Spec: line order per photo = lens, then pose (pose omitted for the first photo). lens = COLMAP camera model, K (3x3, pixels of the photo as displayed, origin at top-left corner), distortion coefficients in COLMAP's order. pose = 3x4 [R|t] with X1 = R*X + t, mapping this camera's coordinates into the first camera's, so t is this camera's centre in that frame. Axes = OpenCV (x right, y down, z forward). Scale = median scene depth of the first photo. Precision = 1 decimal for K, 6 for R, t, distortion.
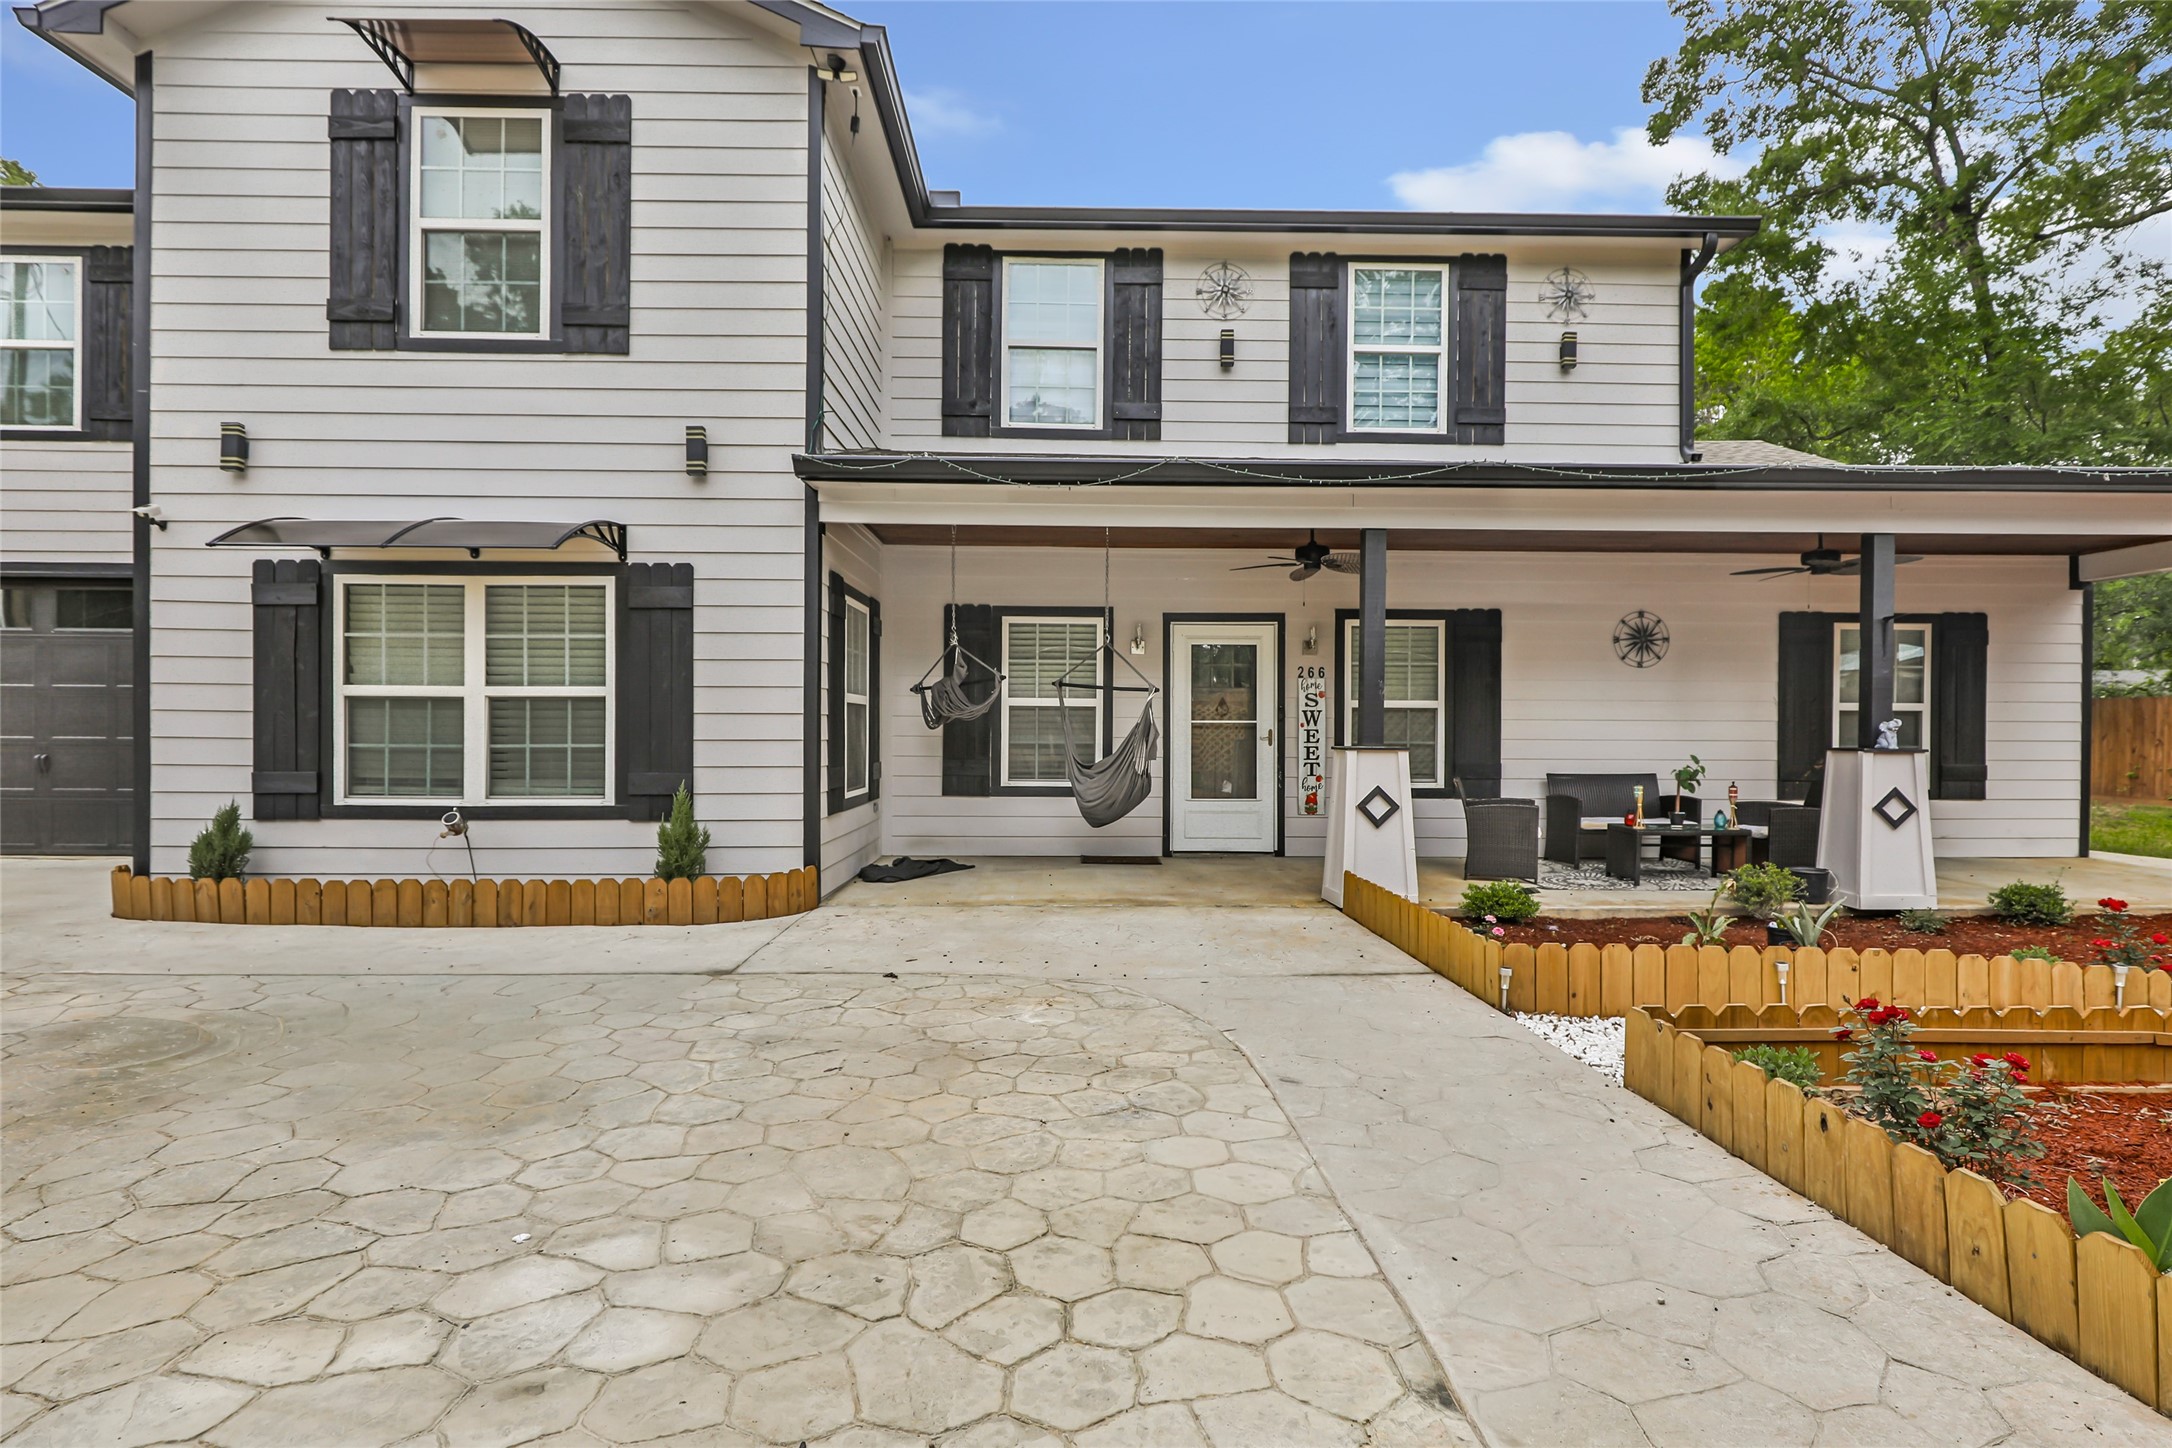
lens RADIAL K [[1144.3, 0, 1085.1], [0, 1144.3, 710.1], [0, 0, 1]] dist [-0.041425, -0.000090]
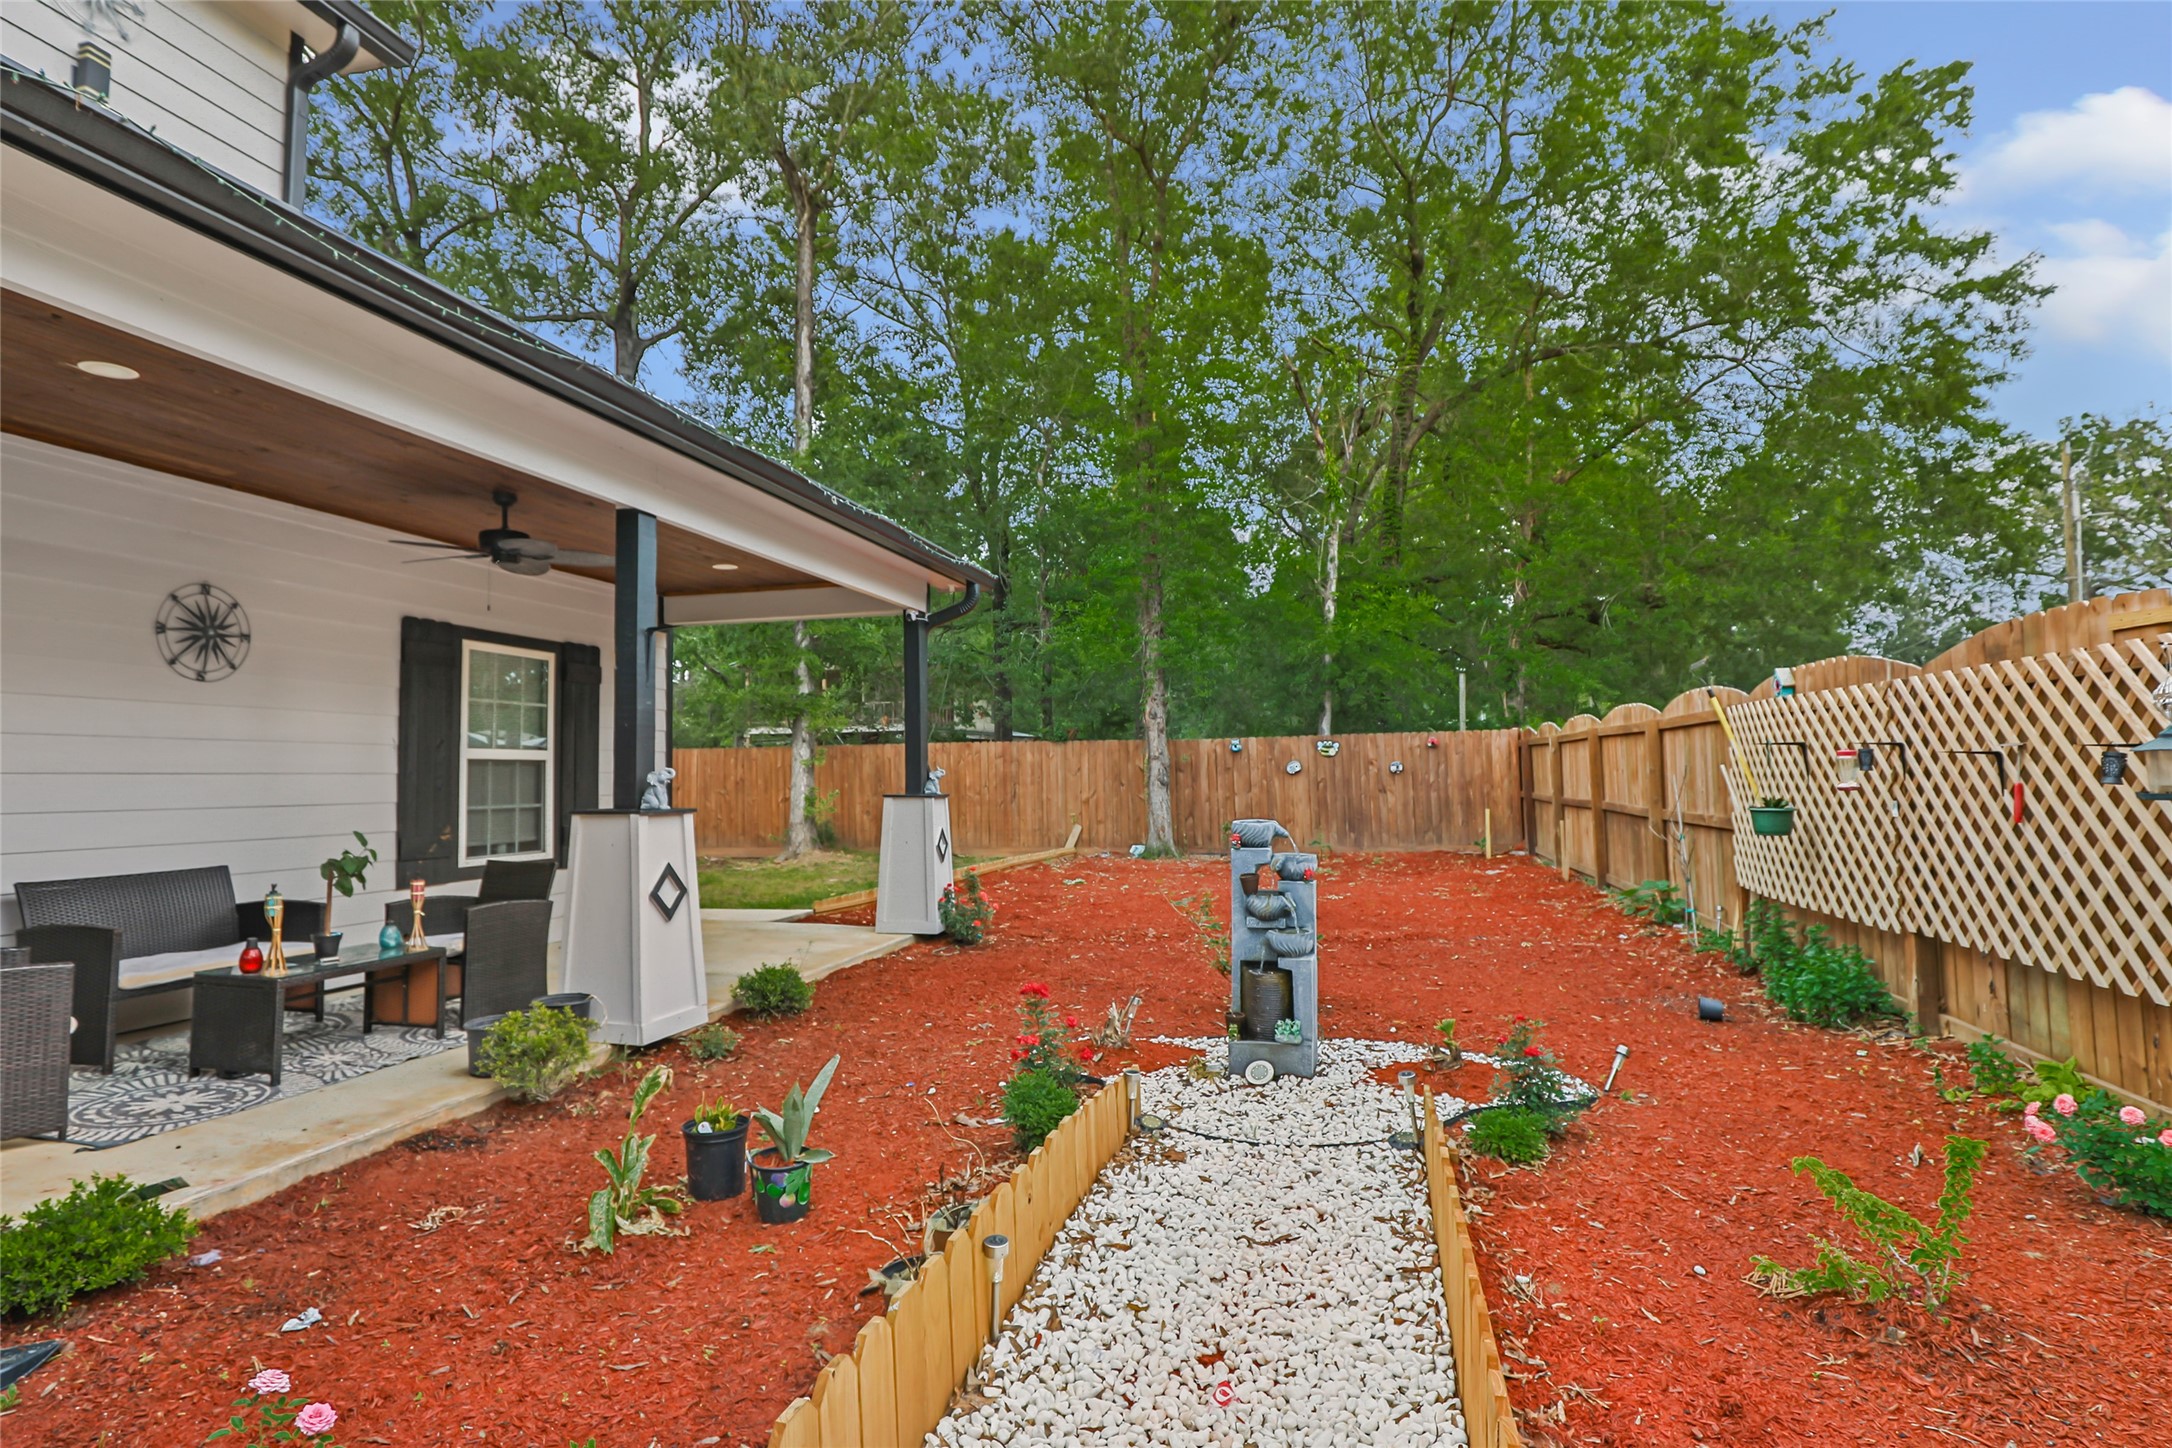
lens RADIAL K [[1144.3, 0, 1085.1], [0, 1144.3, 710.1], [0, 0, 1]] dist [-0.041425, -0.000090]
pose [[0.256552, 0.047064, 0.965384, 0.063064], [0.003960, 0.998754, -0.049743, 0.006624], [-0.966522, 0.016584, 0.256046, 0.425780]]
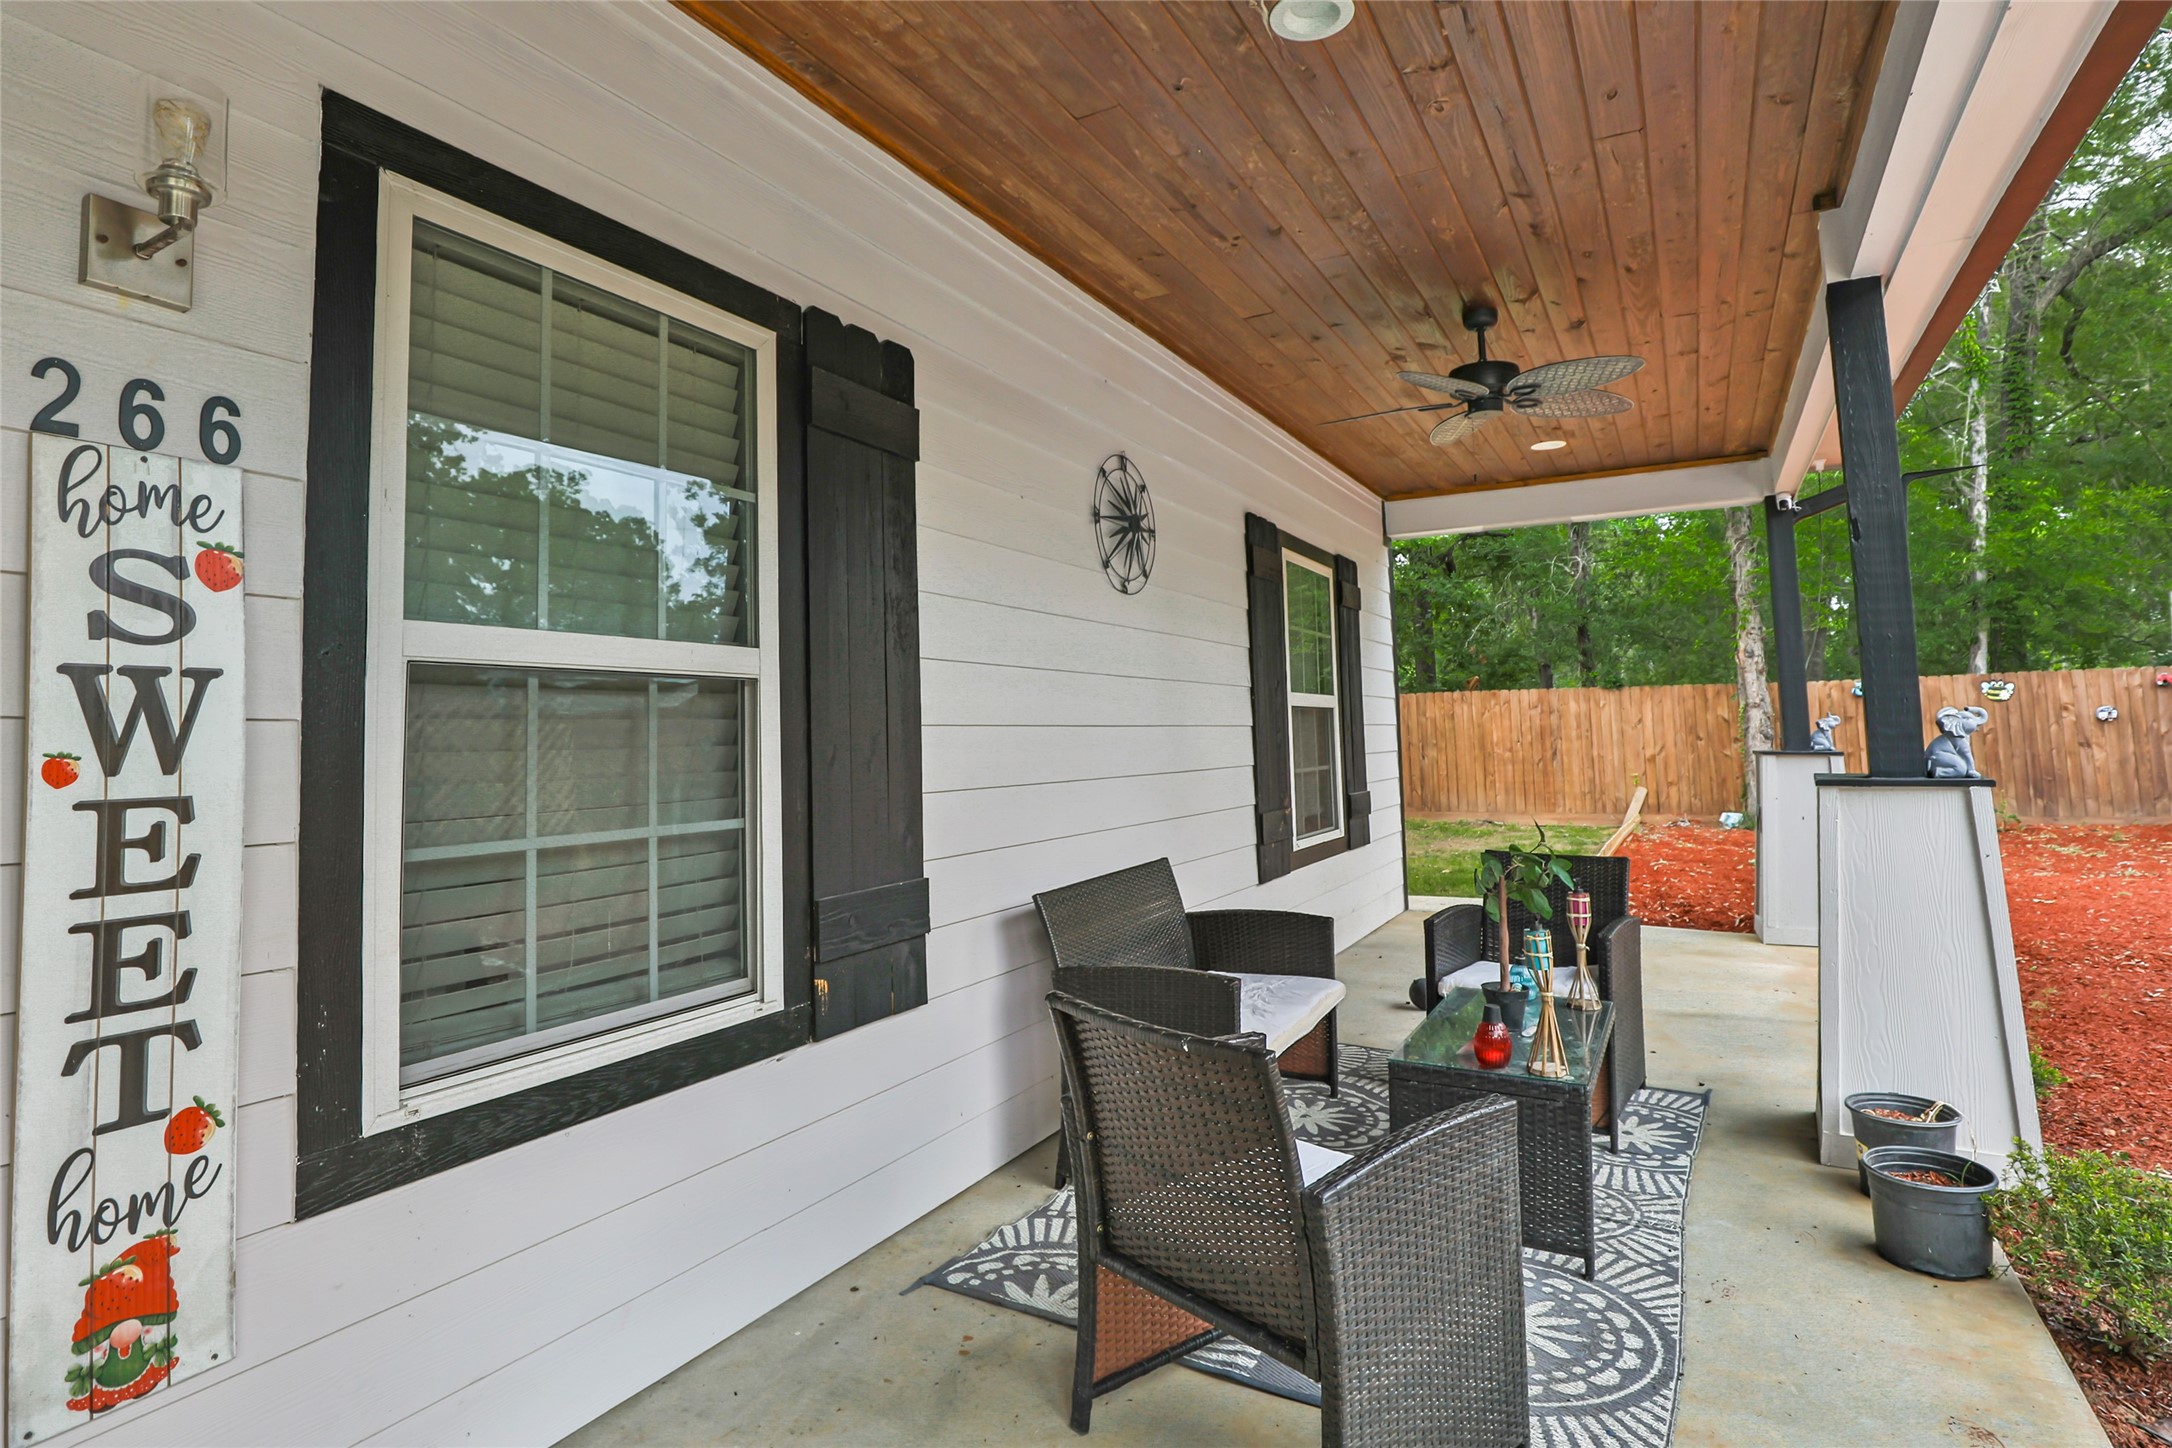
lens RADIAL K [[1156.4, 0, 1083.9], [0, 1156.4, 651.2], [0, 0, 1]] dist [-0.025509, -0.000435]
pose [[0.490920, 0.050921, 0.869715, 0.129264], [0.011212, 0.997838, -0.064751, 0.008988], [-0.871132, 0.041539, 0.489288, 0.813548]]
